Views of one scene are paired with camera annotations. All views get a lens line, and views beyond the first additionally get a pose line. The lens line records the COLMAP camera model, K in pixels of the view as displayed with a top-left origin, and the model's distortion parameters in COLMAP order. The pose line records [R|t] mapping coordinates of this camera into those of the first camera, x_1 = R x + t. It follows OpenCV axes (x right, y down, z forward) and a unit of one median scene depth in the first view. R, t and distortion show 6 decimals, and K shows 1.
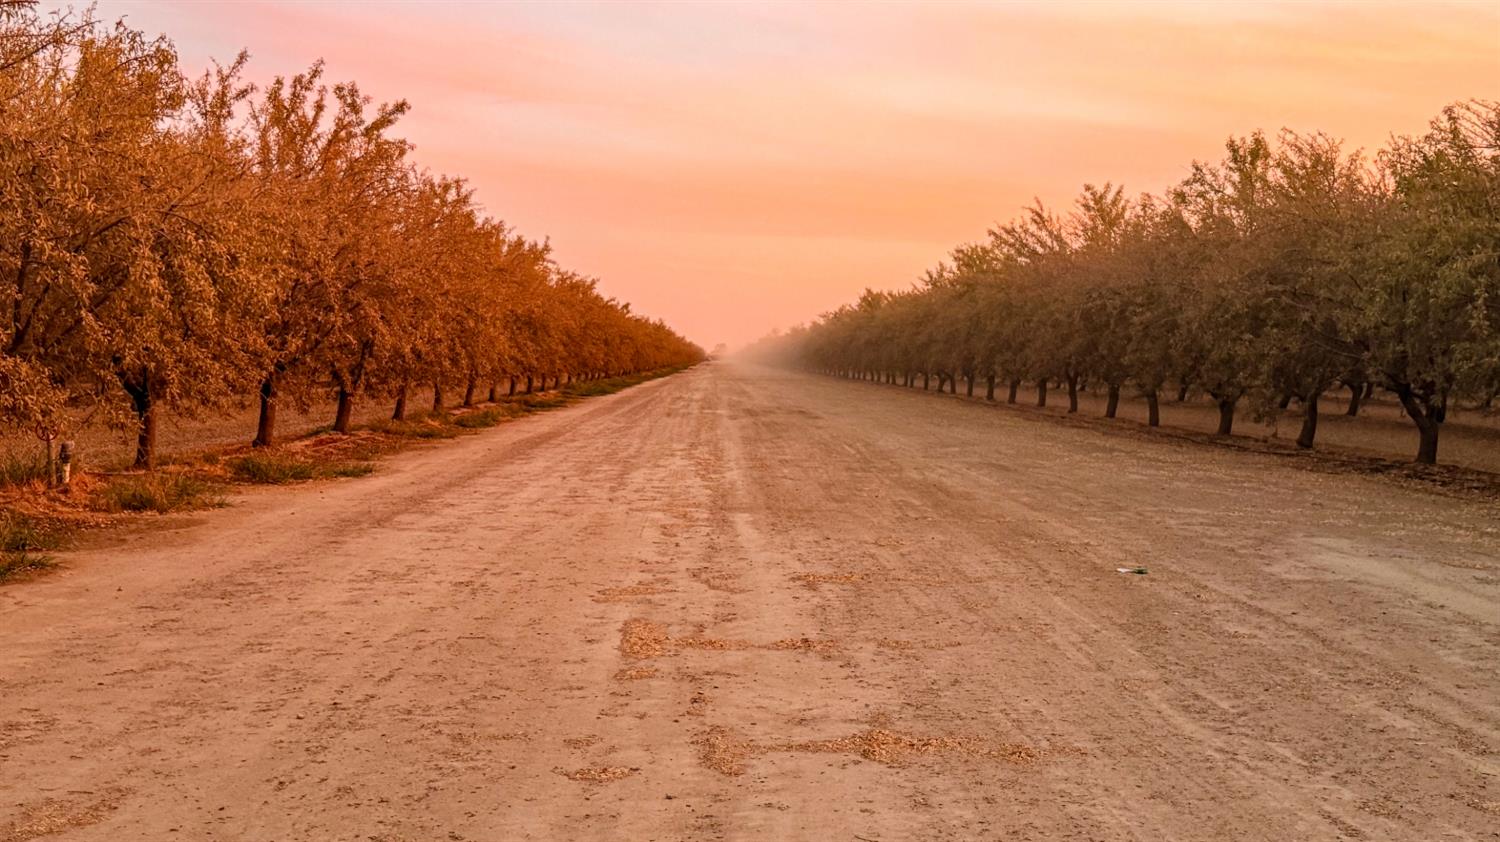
lens RADIAL K [[1575.9, 0, 760.5], [0, 1575.9, 457.0], [0, 0, 1]] dist [0.085465, 0.000000]
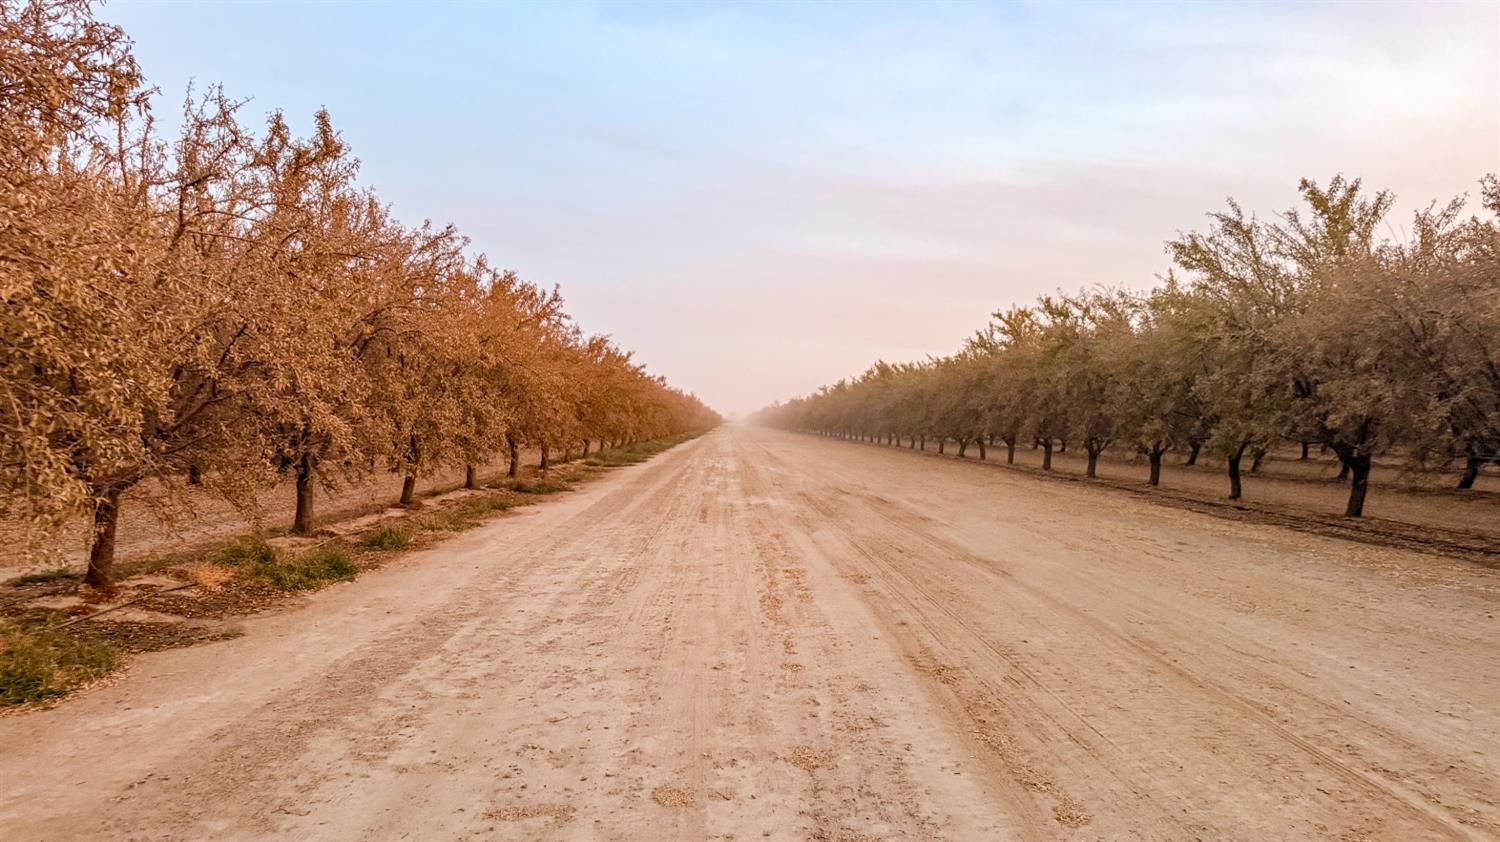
lens RADIAL K [[1022.5, 0, 738.7], [0, 1022.5, 421.8], [0, 0, 1]] dist [0.036644, -0.070522]
pose [[0.999848, -0.003707, -0.017028, -0.022119], [0.002647, 0.998079, -0.061892, -0.024437], [0.017225, 0.061838, 0.997938, 0.348955]]
